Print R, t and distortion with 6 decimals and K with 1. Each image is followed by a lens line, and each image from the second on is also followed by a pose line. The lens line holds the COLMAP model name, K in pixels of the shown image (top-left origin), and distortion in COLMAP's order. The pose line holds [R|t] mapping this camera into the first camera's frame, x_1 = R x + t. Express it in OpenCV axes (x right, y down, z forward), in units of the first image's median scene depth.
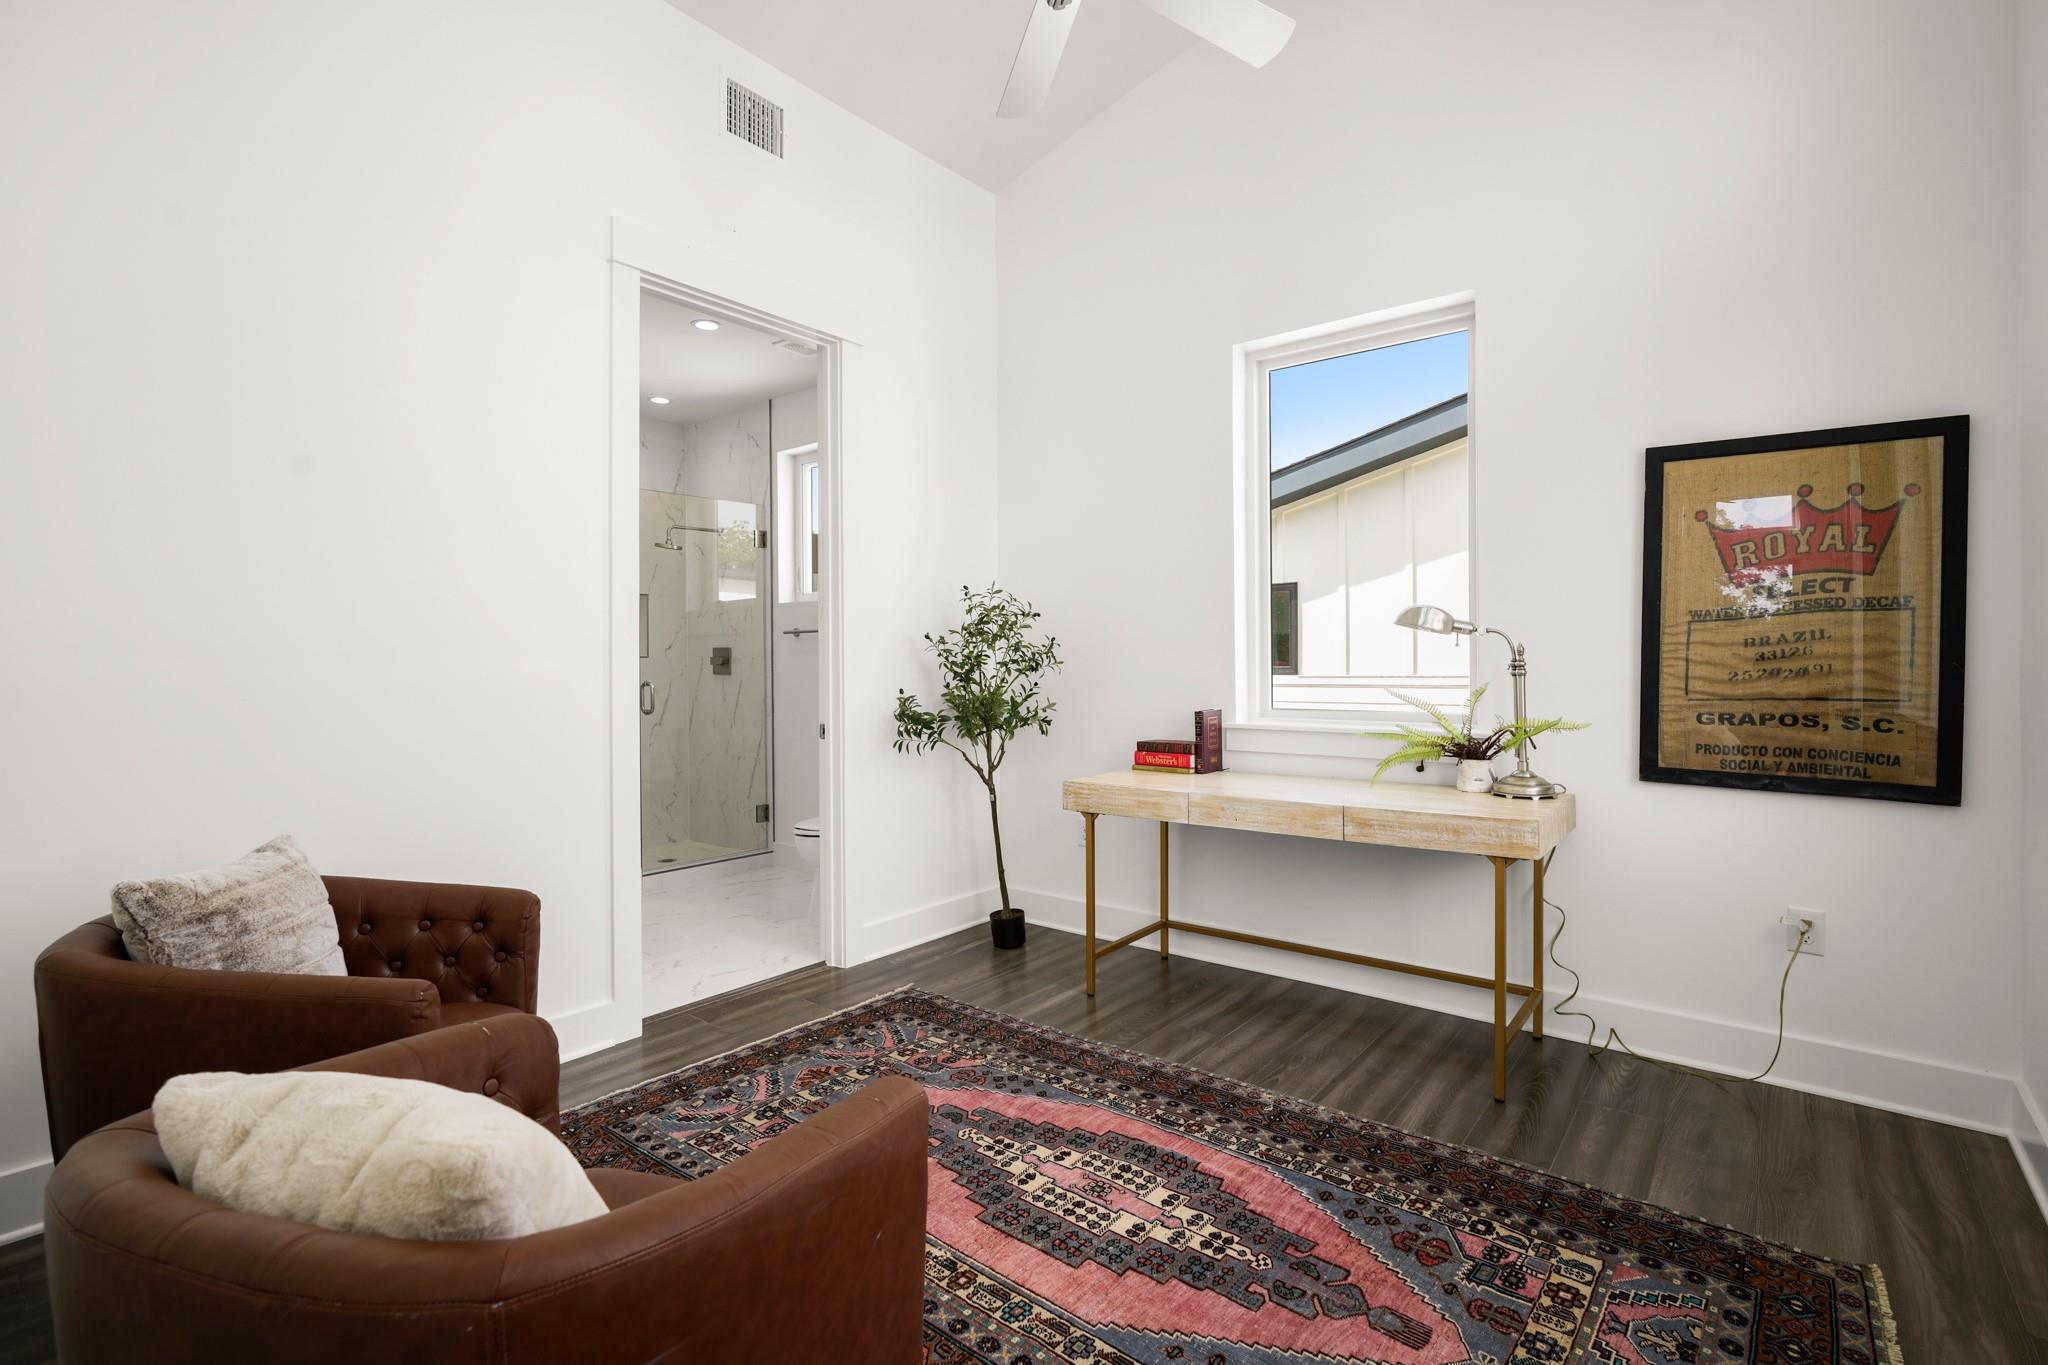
lens RADIAL K [[957.0, 0, 1015.3], [0, 957.0, 691.9], [0, 0, 1]] dist [-0.023409, 0.013475]
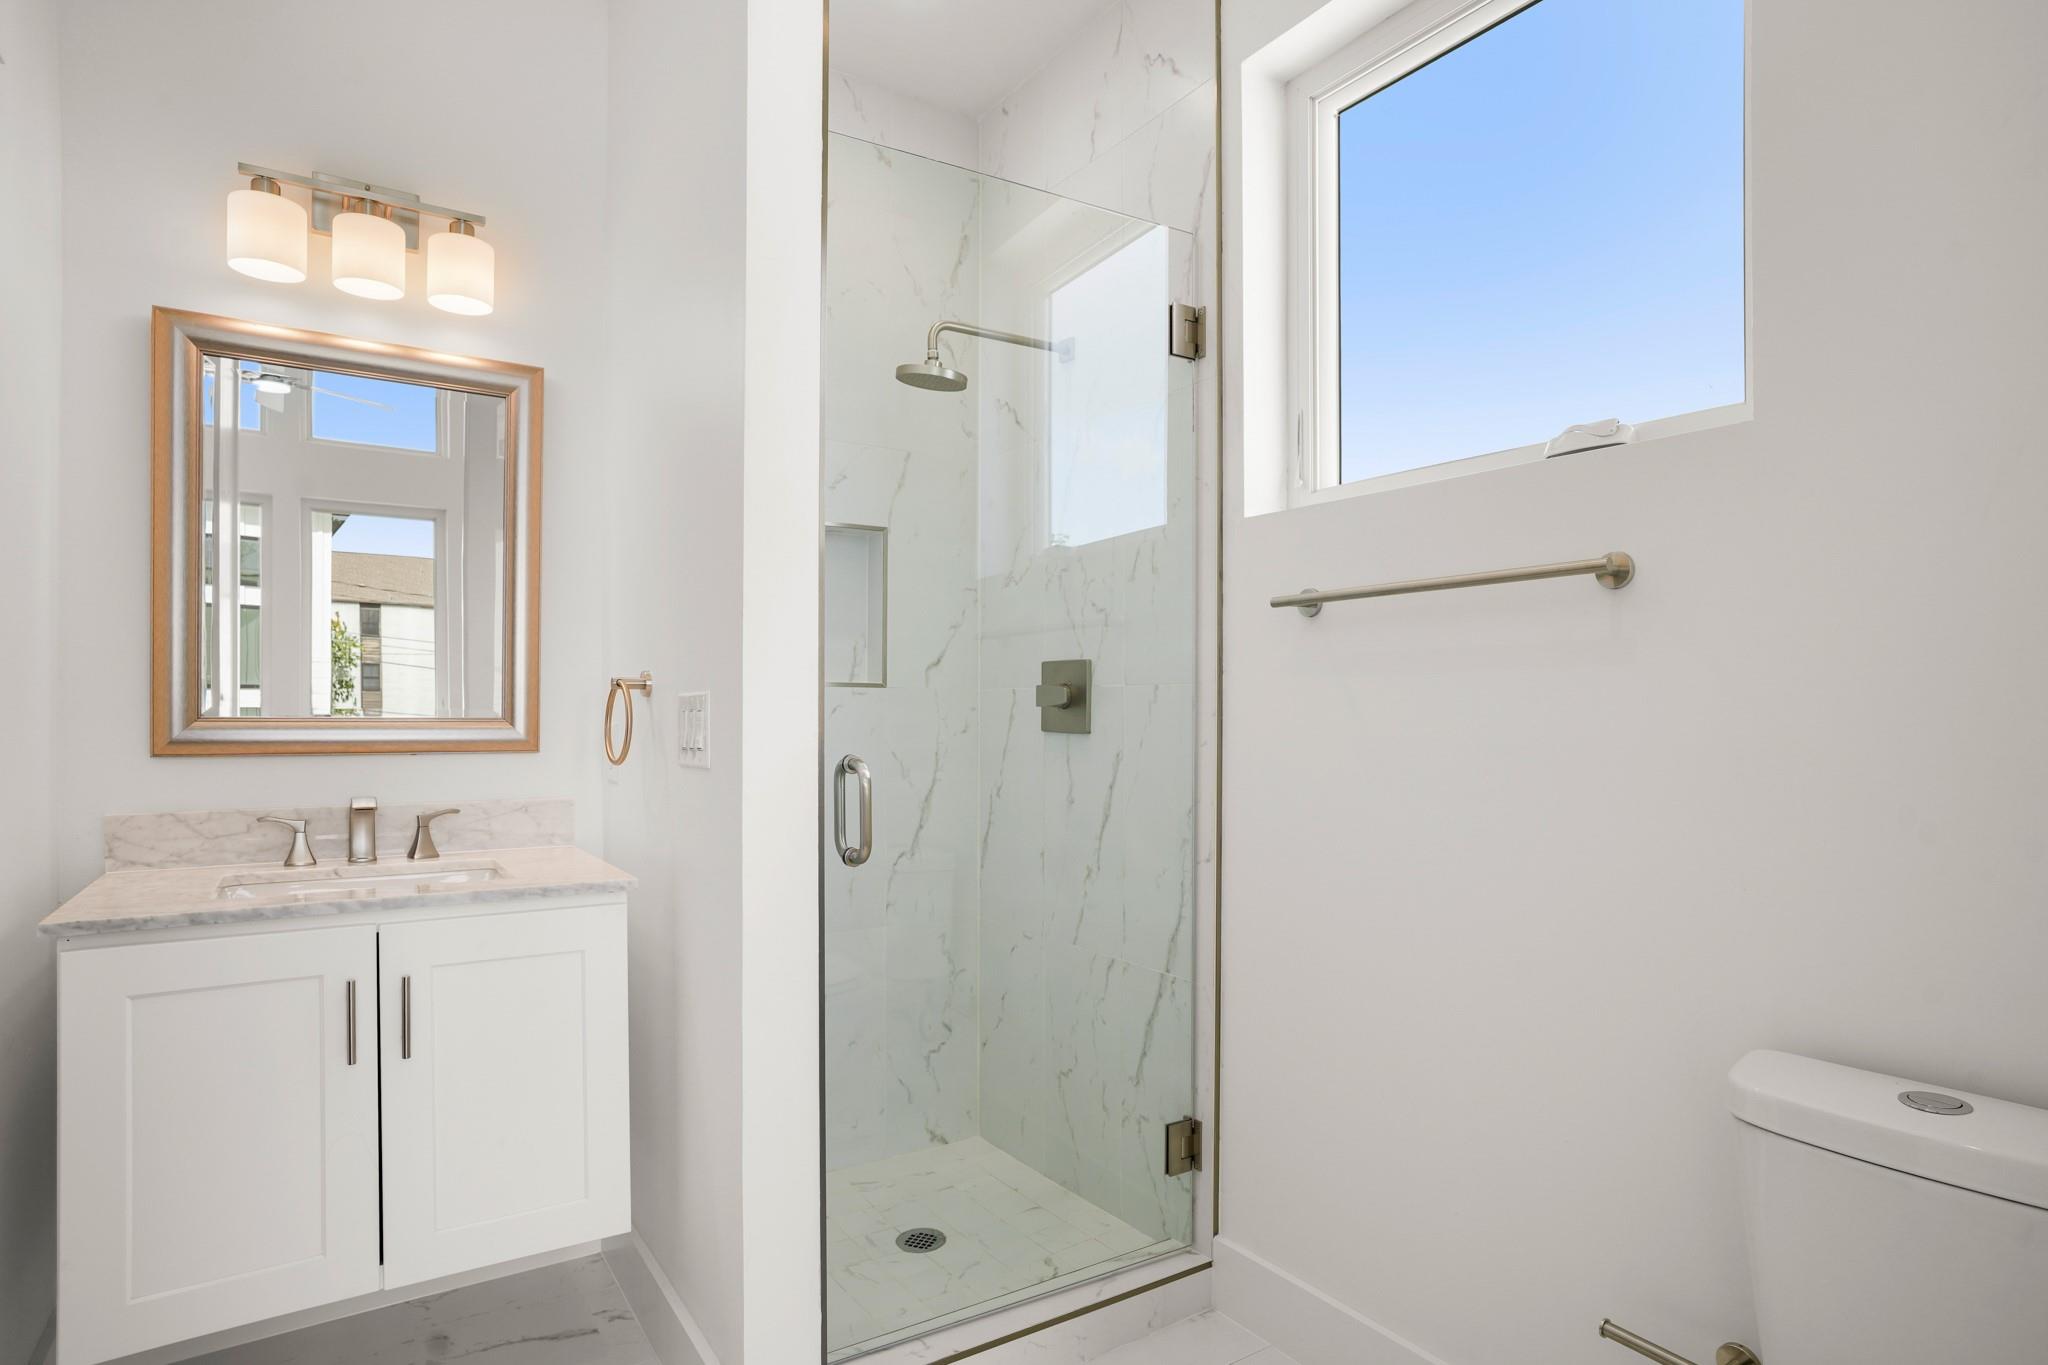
lens RADIAL K [[1122.0, 0, 1019.4], [0, 1122.0, 708.7], [0, 0, 1]] dist [-0.004071, 0.022499]
pose [[0.955420, 0.002448, -0.295241, -0.363097], [-0.011640, 0.999501, -0.029380, -0.026611], [0.295021, 0.031507, 0.954971, 1.072384]]
